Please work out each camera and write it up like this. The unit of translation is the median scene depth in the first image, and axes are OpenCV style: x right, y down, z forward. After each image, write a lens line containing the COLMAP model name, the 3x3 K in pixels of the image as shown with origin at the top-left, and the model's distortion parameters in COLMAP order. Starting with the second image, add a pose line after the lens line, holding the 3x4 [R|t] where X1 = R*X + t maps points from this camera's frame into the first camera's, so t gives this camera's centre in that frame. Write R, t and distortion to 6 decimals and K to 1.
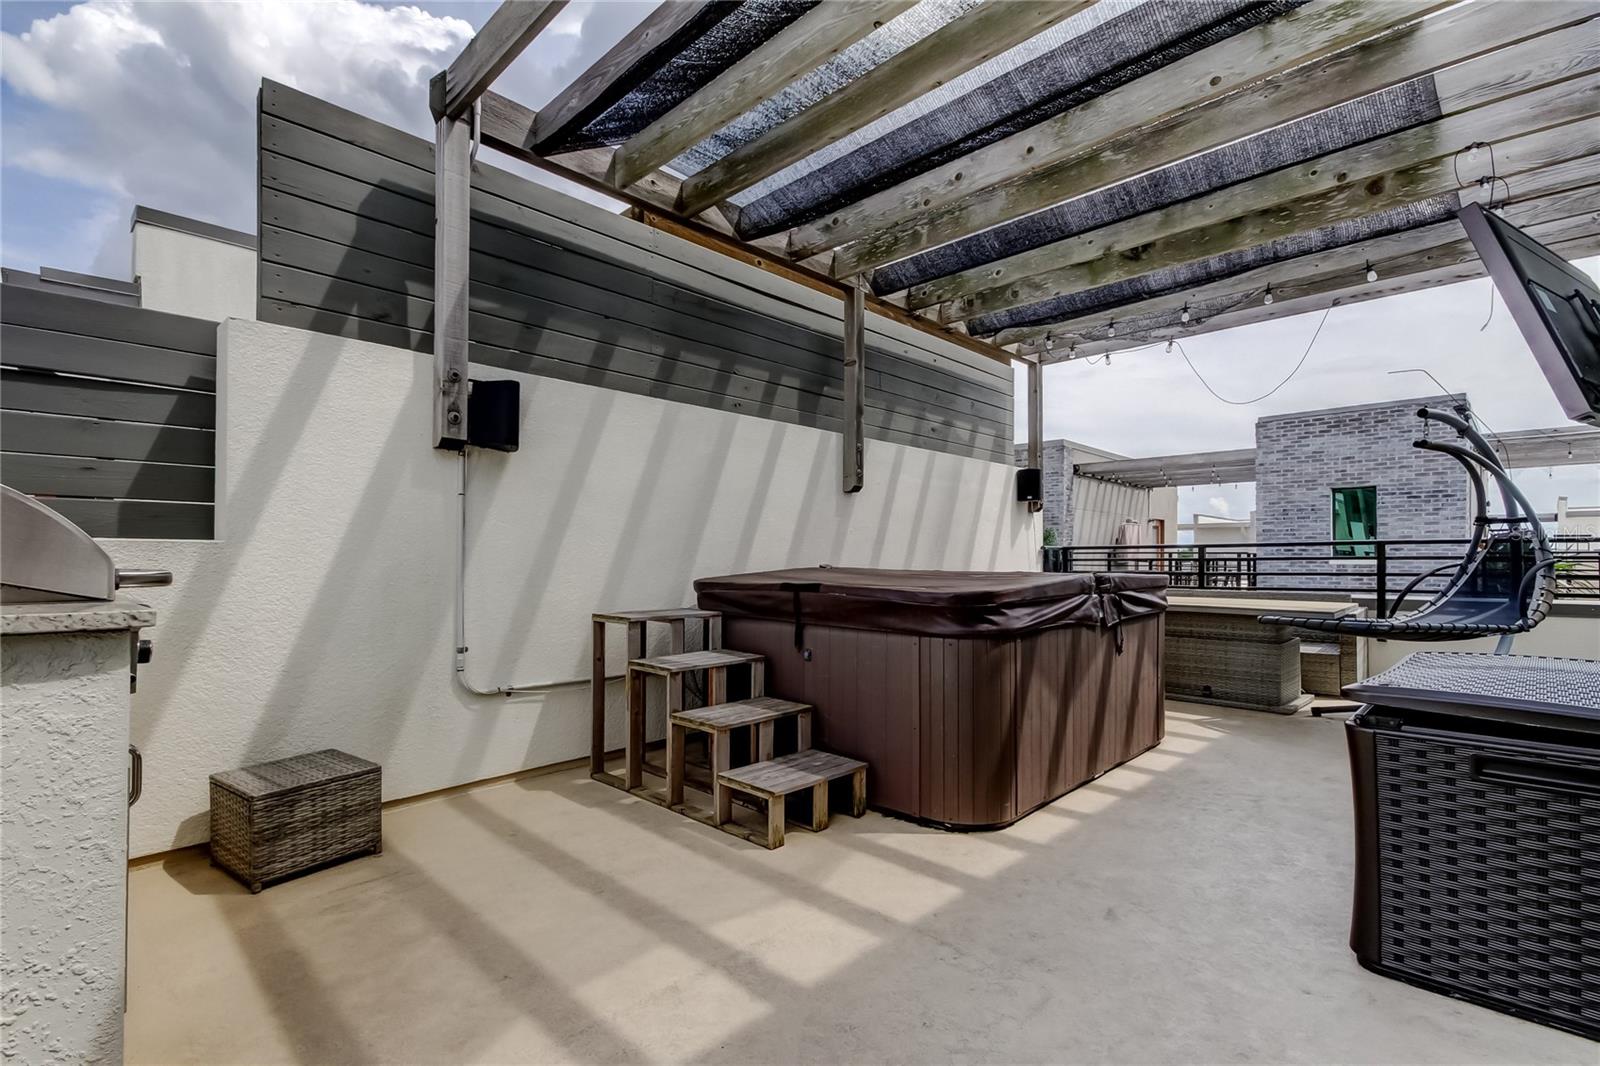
lens RADIAL K [[743.2, 0, 801.0], [0, 743.2, 544.2], [0, 0, 1]] dist [0.011102, -0.000591]
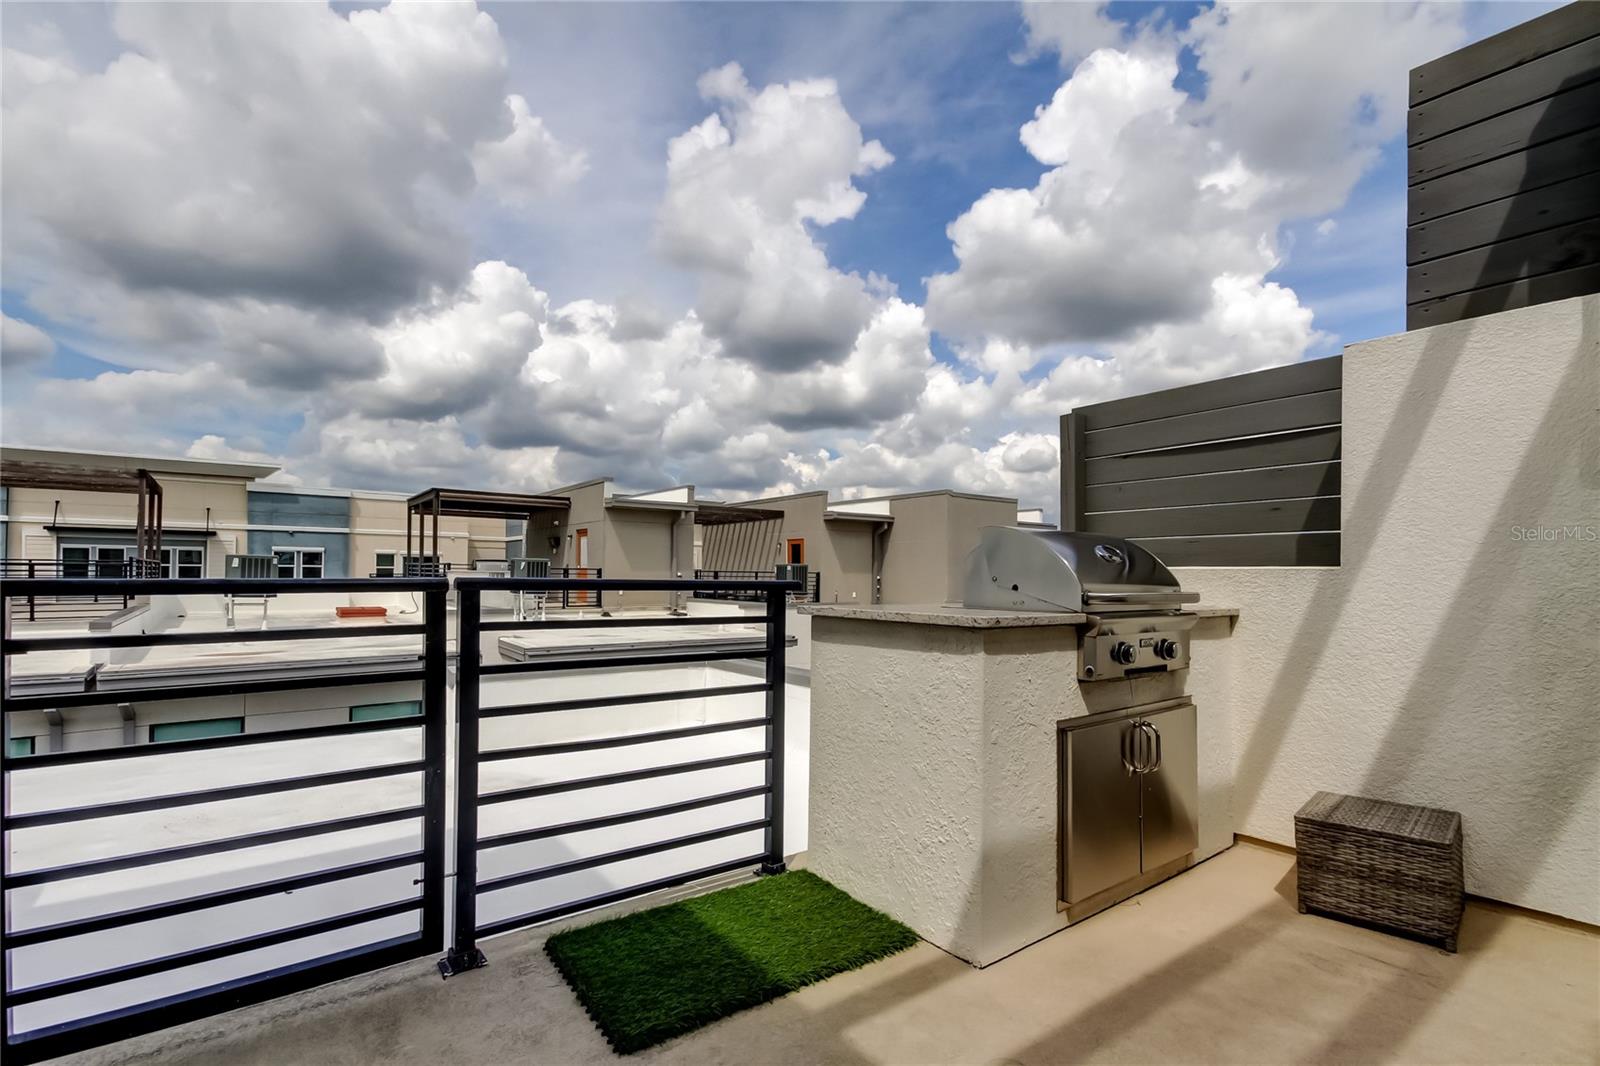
lens RADIAL K [[743.2, 0, 803.0], [0, 743.2, 564.4], [0, 0, 1]] dist [0.011102, -0.000591]
pose [[-0.144850, -0.018580, -0.989279, 0.340786], [0.010688, 0.999736, -0.020342, 0.004394], [0.989396, -0.013520, -0.144613, 0.423597]]
